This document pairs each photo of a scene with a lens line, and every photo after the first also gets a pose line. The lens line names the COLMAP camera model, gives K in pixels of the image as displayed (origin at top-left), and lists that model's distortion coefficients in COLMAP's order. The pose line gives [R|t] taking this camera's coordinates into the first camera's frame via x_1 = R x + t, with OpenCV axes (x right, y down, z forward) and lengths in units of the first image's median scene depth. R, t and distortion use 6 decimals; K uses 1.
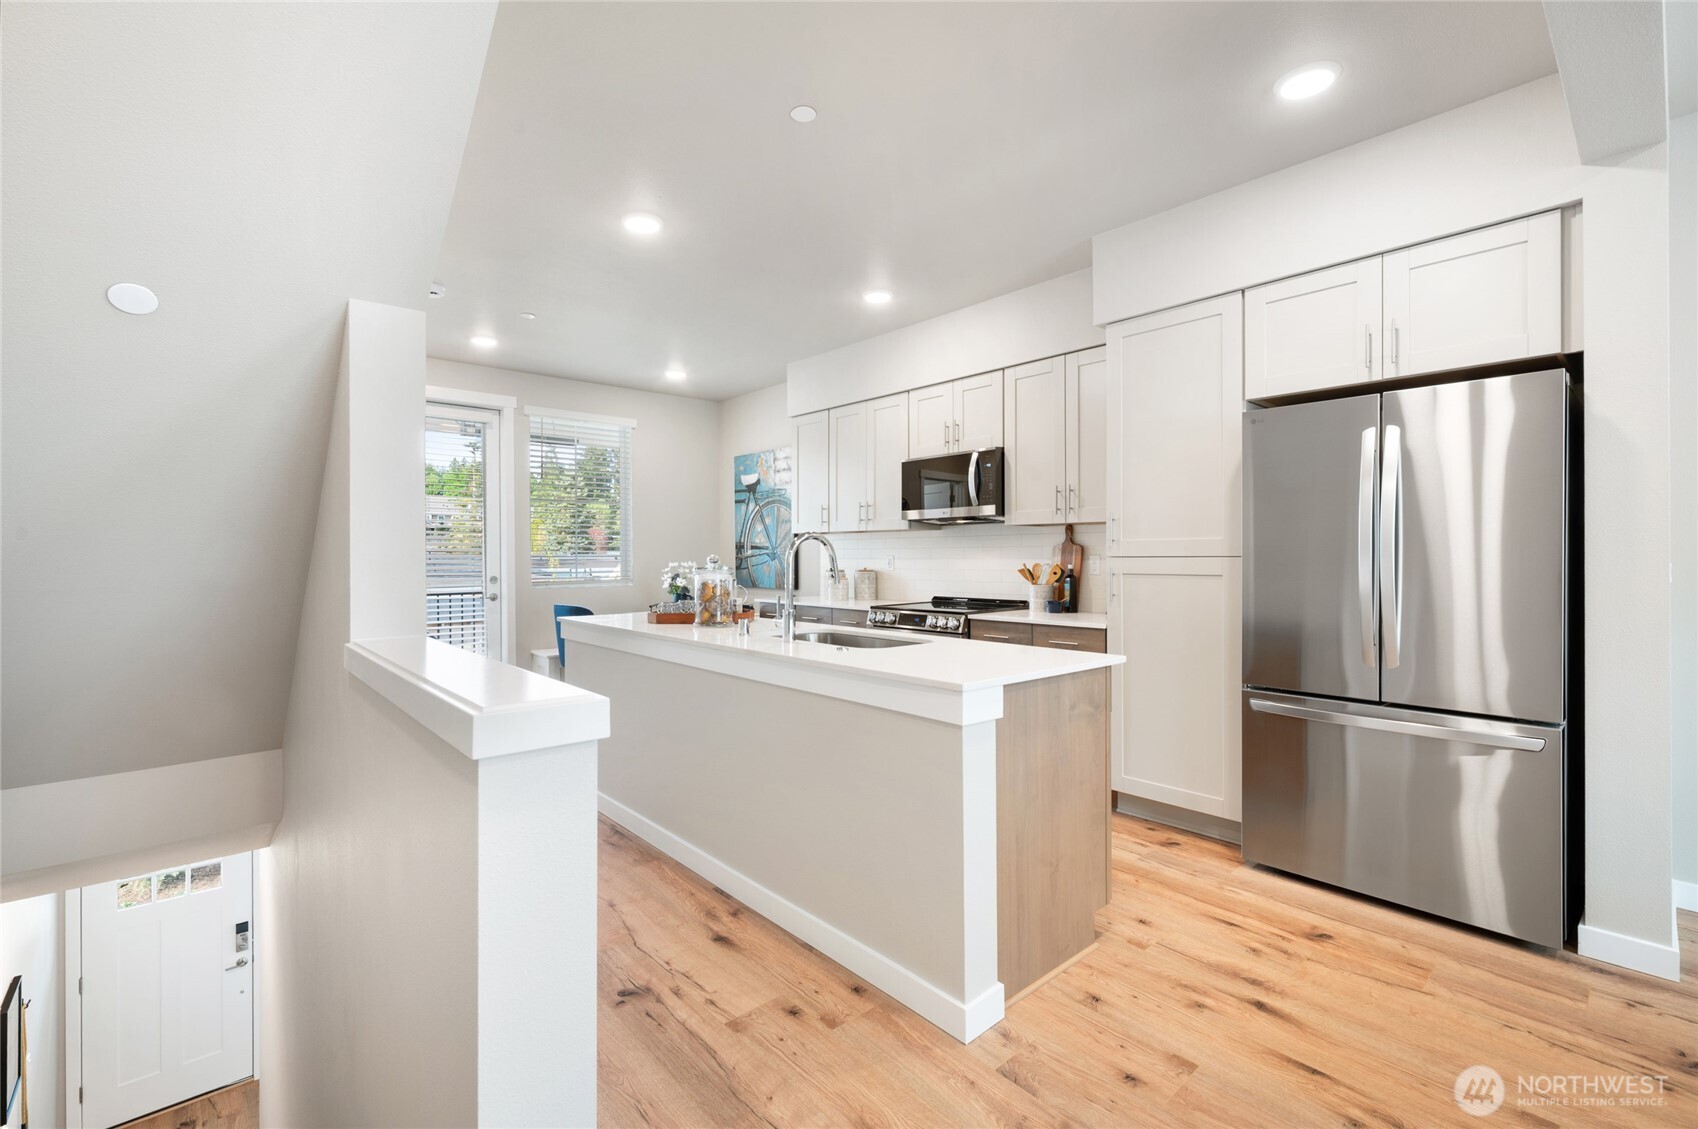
lens RADIAL K [[742.5, 0, 854.9], [0, 742.5, 567.0], [0, 0, 1]] dist [0.000433, -0.000394]
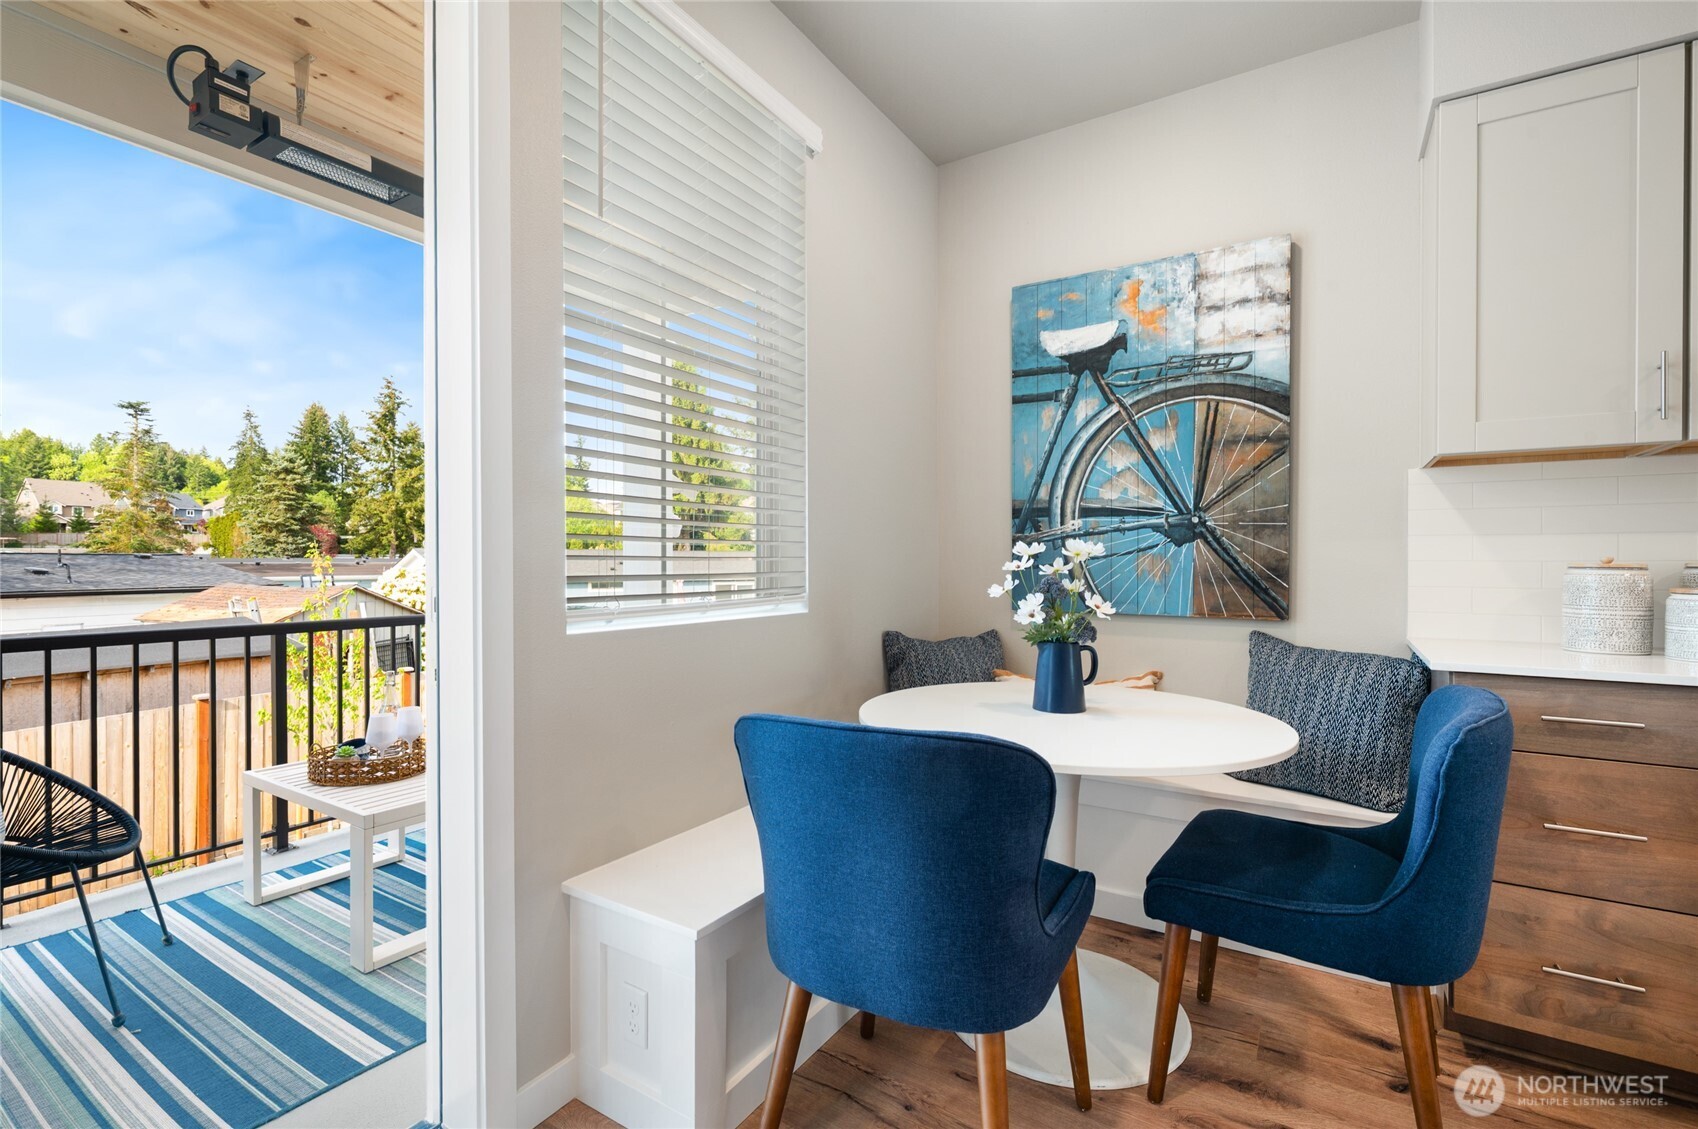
lens RADIAL K [[758.5, 0, 846.9], [0, 758.5, 572.5], [0, 0, 1]] dist [0.002122, 0.000688]
pose [[0.960126, 0.002473, 0.279557, -0.578836], [-0.001309, 0.999990, -0.004350, 0.011525], [-0.279565, 0.003810, 0.960119, 1.009697]]
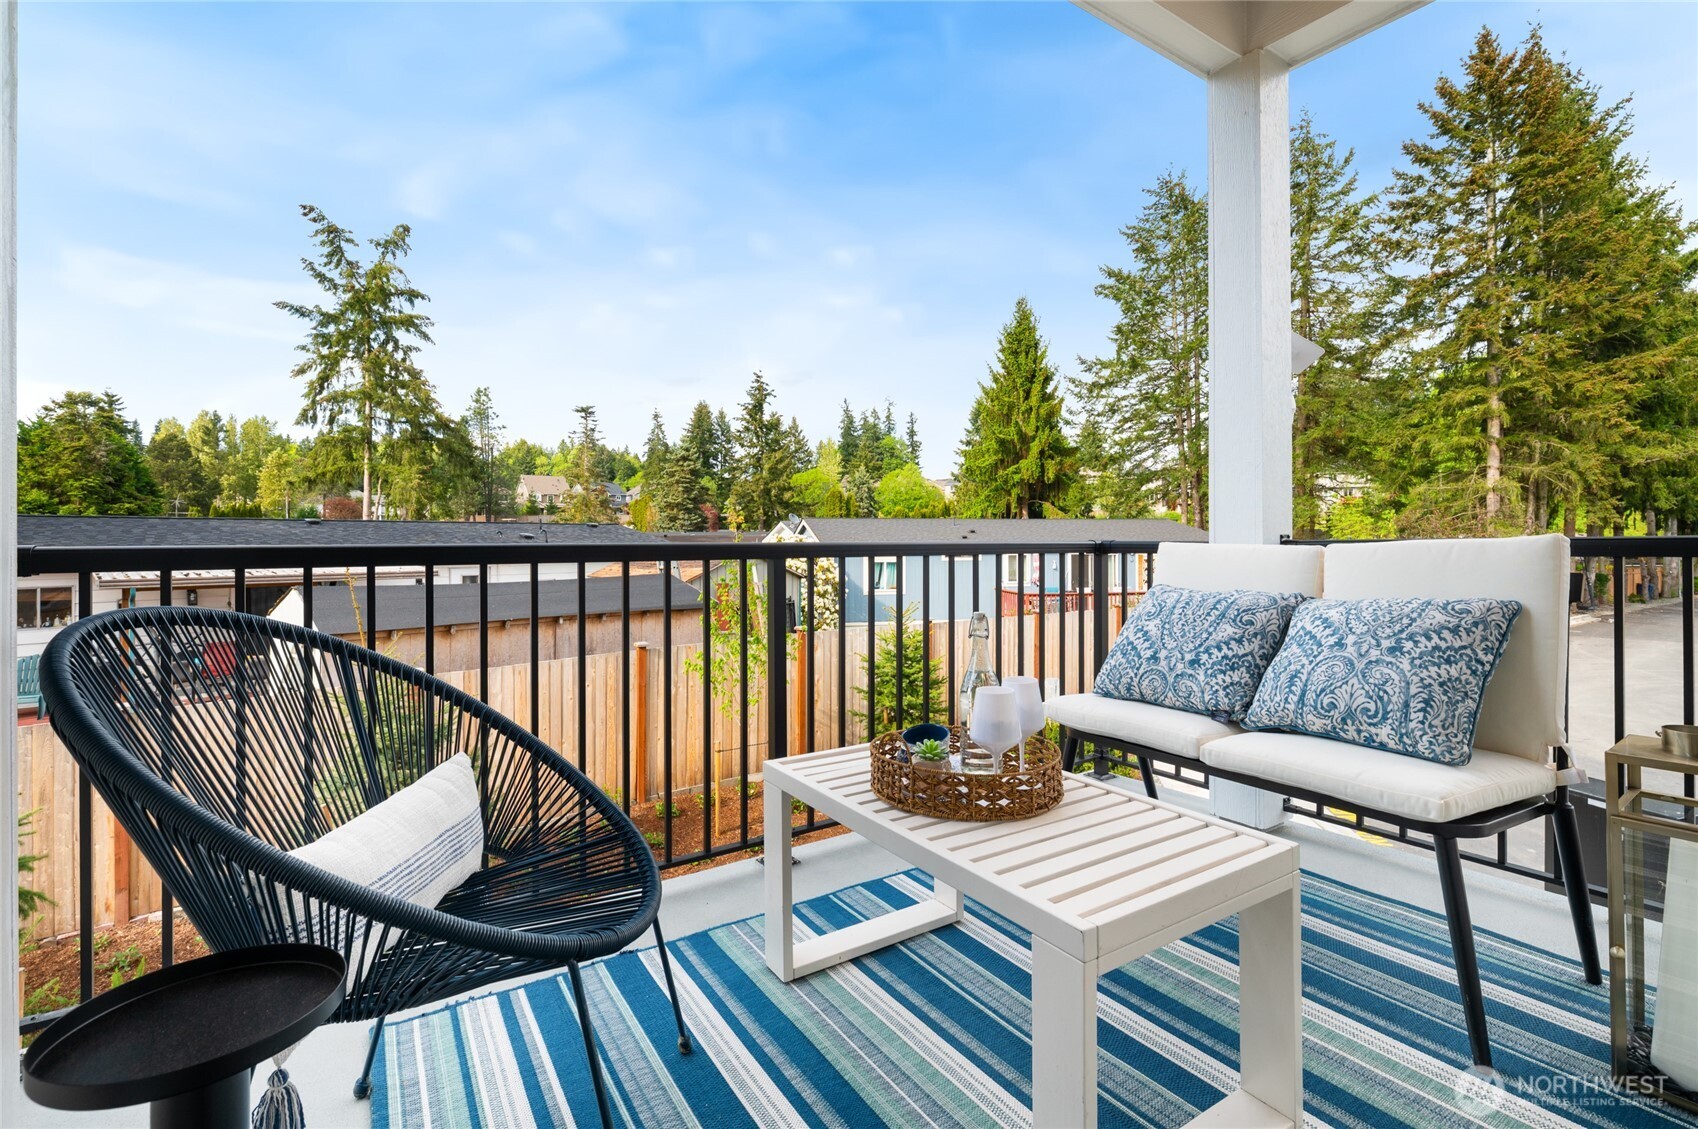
lens RADIAL K [[758.5, 0, 845.1], [0, 758.5, 553.4], [0, 0, 1]] dist [0.002122, 0.000688]
pose [[0.990602, 0.005240, -0.136674, -0.804208], [-0.004799, 0.999982, 0.003561, 0.069429], [0.136690, -0.002872, 0.990610, 1.398023]]
